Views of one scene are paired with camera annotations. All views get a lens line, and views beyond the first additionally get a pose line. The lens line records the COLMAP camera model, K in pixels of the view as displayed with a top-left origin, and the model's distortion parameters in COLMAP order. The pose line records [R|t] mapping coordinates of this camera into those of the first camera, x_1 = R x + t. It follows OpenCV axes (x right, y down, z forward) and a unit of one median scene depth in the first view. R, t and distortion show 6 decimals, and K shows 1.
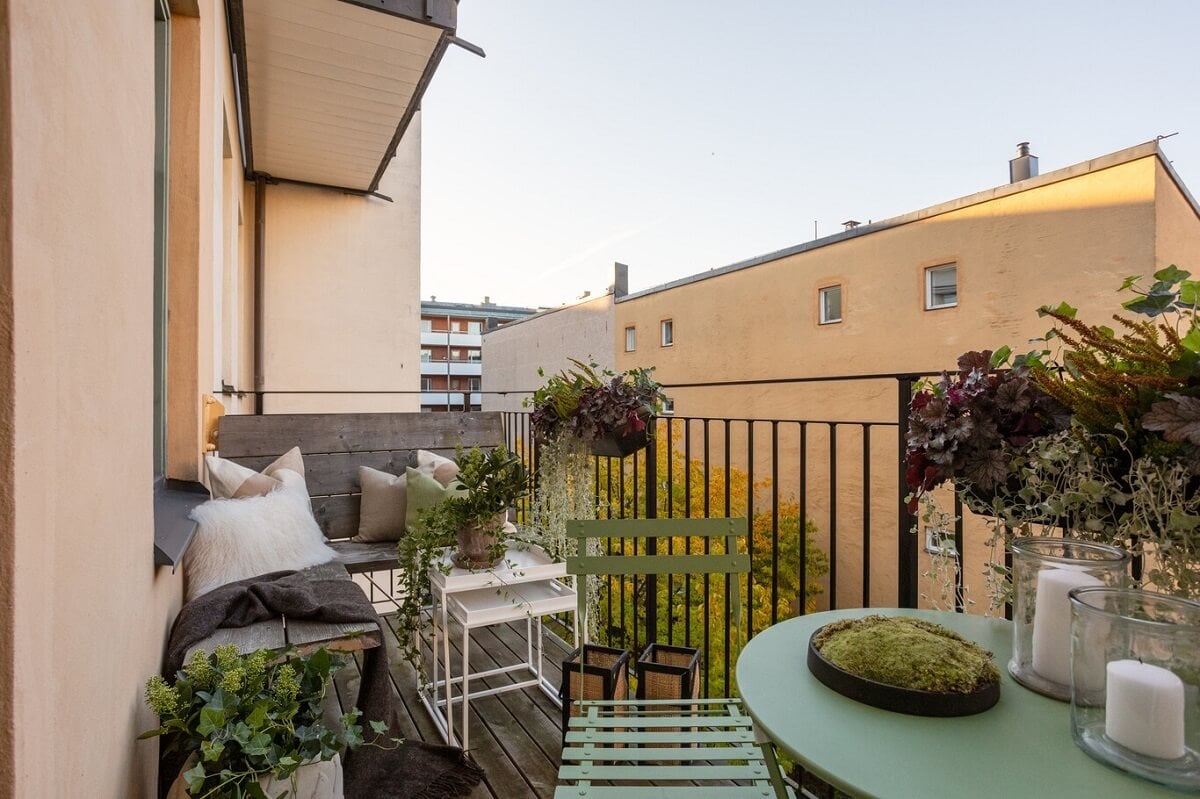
lens RADIAL K [[635.6, 0, 591.3], [0, 635.6, 410.0], [0, 0, 1]] dist [-0.041027, 0.017703]
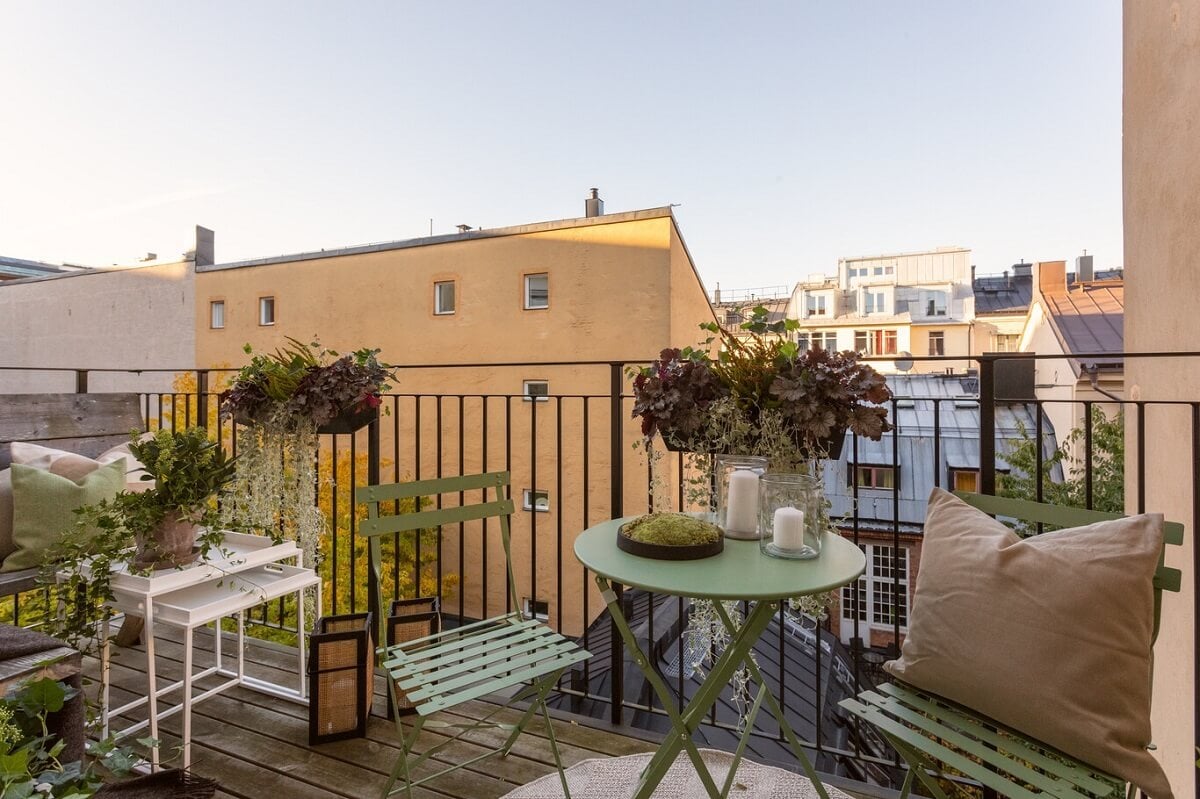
lens RADIAL K [[635.6, 0, 601.3], [0, 635.6, 392.0], [0, 0, 1]] dist [-0.041027, 0.017703]
pose [[0.768517, -0.001314, 0.639828, -0.249485], [0.005141, 0.999978, -0.004122, 0.010118], [-0.639808, 0.006457, 0.768507, -0.054715]]
